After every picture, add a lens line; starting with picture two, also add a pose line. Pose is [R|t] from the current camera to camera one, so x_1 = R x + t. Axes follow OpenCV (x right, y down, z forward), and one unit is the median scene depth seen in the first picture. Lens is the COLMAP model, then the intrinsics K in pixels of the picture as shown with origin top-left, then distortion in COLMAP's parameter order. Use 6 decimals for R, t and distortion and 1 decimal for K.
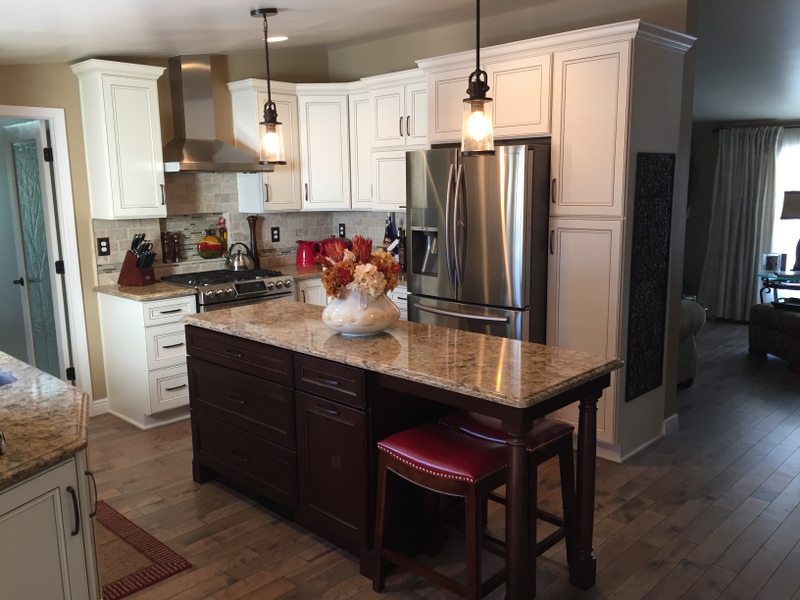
lens RADIAL K [[683.8, 0, 399.7], [0, 683.8, 302.8], [0, 0, 1]] dist [0.089800, -0.107870]
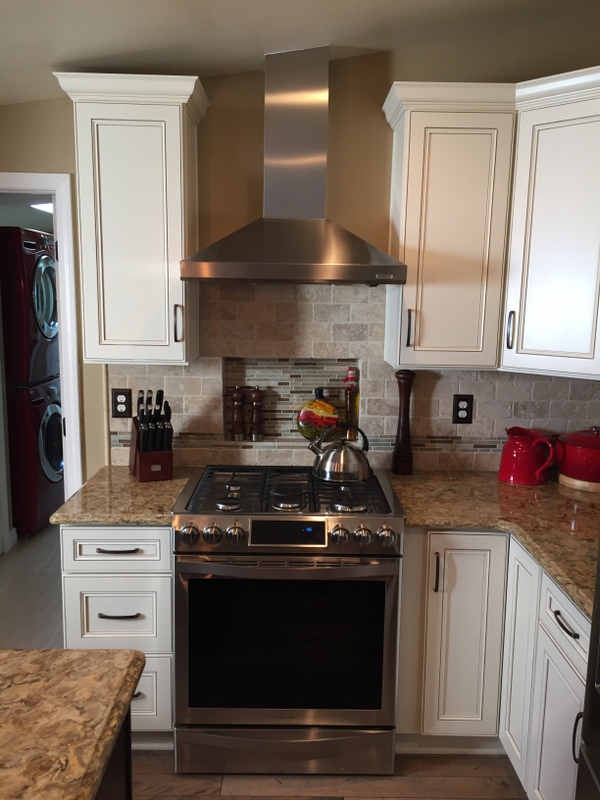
lens RADIAL K [[683.8, 0, 300.6], [0, 683.8, 399.9], [0, 0, 1]] dist [0.089800, -0.107870]
pose [[0.705849, 0.136218, -0.695141, 0.102288], [-0.150098, 0.987814, 0.041158, -0.137335], [0.692277, 0.075288, 0.717694, 0.706631]]
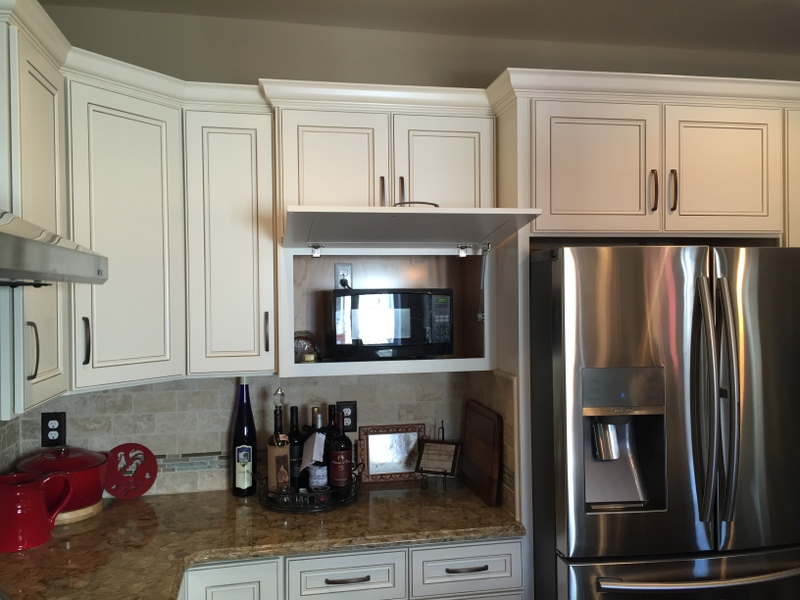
lens RADIAL K [[683.8, 0, 398.1], [0, 683.8, 298.9], [0, 0, 1]] dist [0.089800, -0.107870]
pose [[0.567245, 0.003808, 0.823540, -0.410346], [0.144397, 0.984038, -0.104010, -0.146164], [-0.810792, 0.177916, 0.557641, 0.795959]]
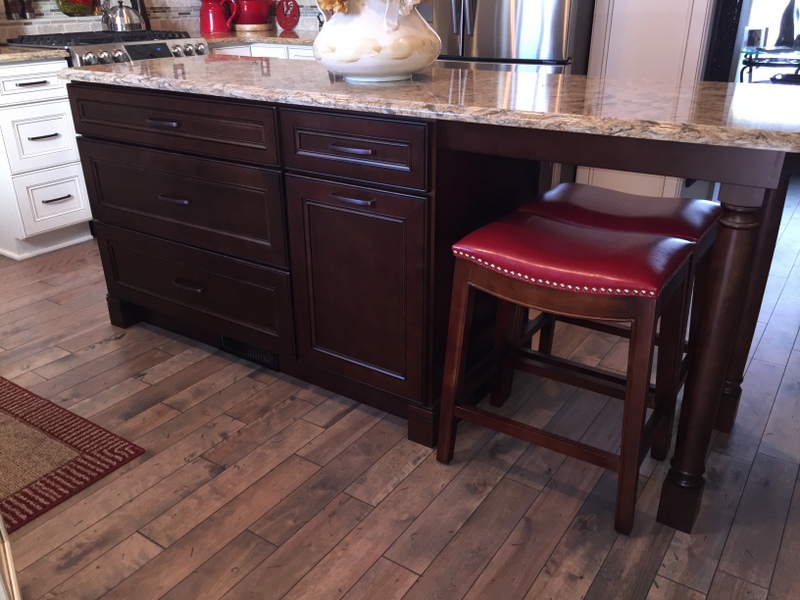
lens RADIAL K [[683.8, 0, 398.2], [0, 683.8, 298.4], [0, 0, 1]] dist [0.089800, -0.107870]
pose [[0.984849, -0.065100, 0.160729, -0.103668], [0.024655, 0.970010, 0.241812, 0.058890], [-0.171651, -0.234186, 0.956918, 0.242371]]
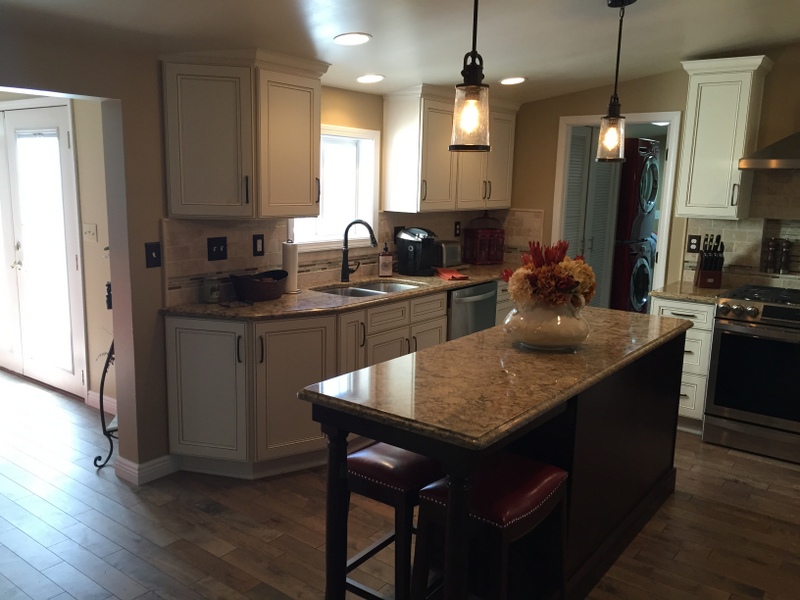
lens RADIAL K [[683.8, 0, 398.2], [0, 683.8, 301.5], [0, 0, 1]] dist [0.089800, -0.107870]
pose [[0.122617, 0.193435, -0.973421, 0.547579], [-0.197297, 0.965996, 0.167107, -0.087198], [0.972645, 0.171562, 0.156612, 0.451666]]
